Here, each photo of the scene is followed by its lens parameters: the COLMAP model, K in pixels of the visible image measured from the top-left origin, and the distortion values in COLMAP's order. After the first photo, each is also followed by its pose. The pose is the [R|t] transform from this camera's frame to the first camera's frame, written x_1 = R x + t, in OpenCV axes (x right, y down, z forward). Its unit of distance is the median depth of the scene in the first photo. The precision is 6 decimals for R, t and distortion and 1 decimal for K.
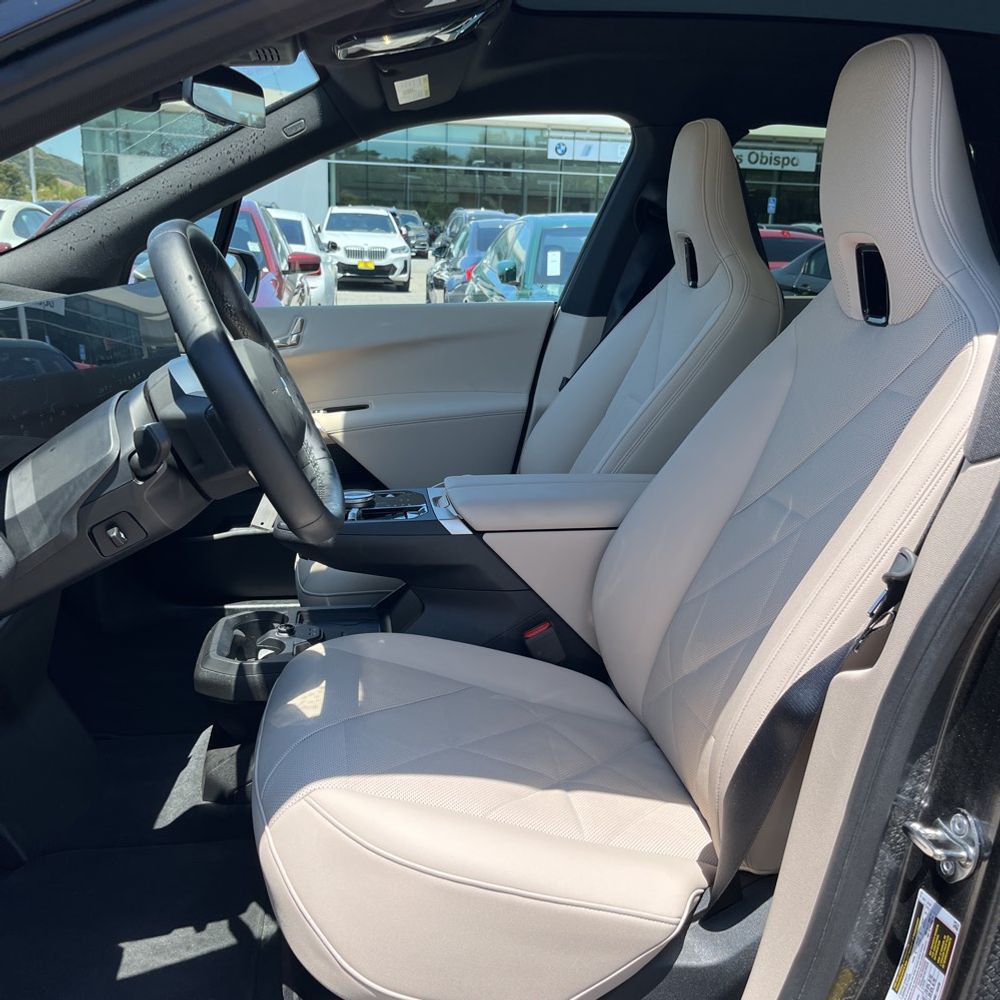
lens RADIAL K [[1033.5, 0, 499.3], [0, 1033.5, 498.8], [0, 0, 1]] dist [0.024178, 0.000000]
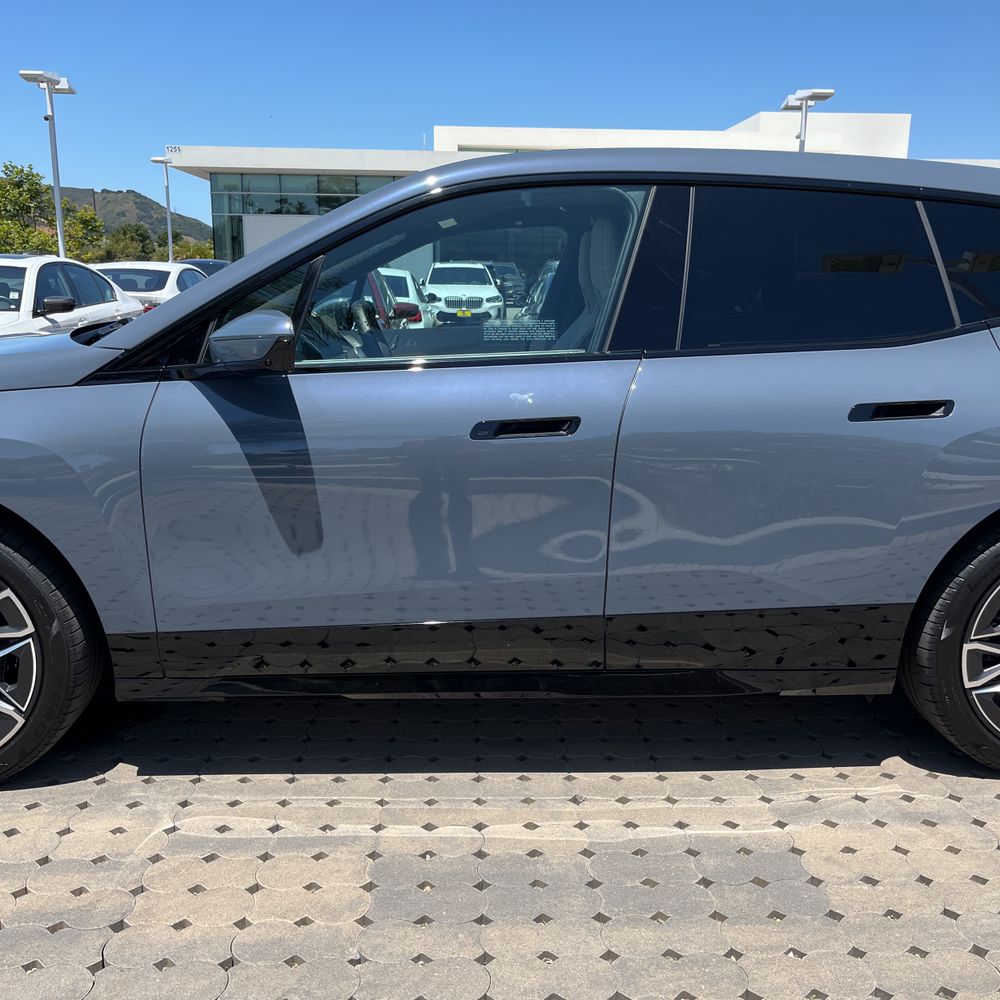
lens RADIAL K [[1033.5, 0, 496.1], [0, 1033.5, 498.9], [0, 0, 1]] dist [0.024178, 0.000000]
pose [[0.994774, 0.007605, -0.101818, 0.021561], [-0.012119, 0.998967, -0.043794, 0.023478], [0.101379, 0.044799, 0.993839, -0.100345]]
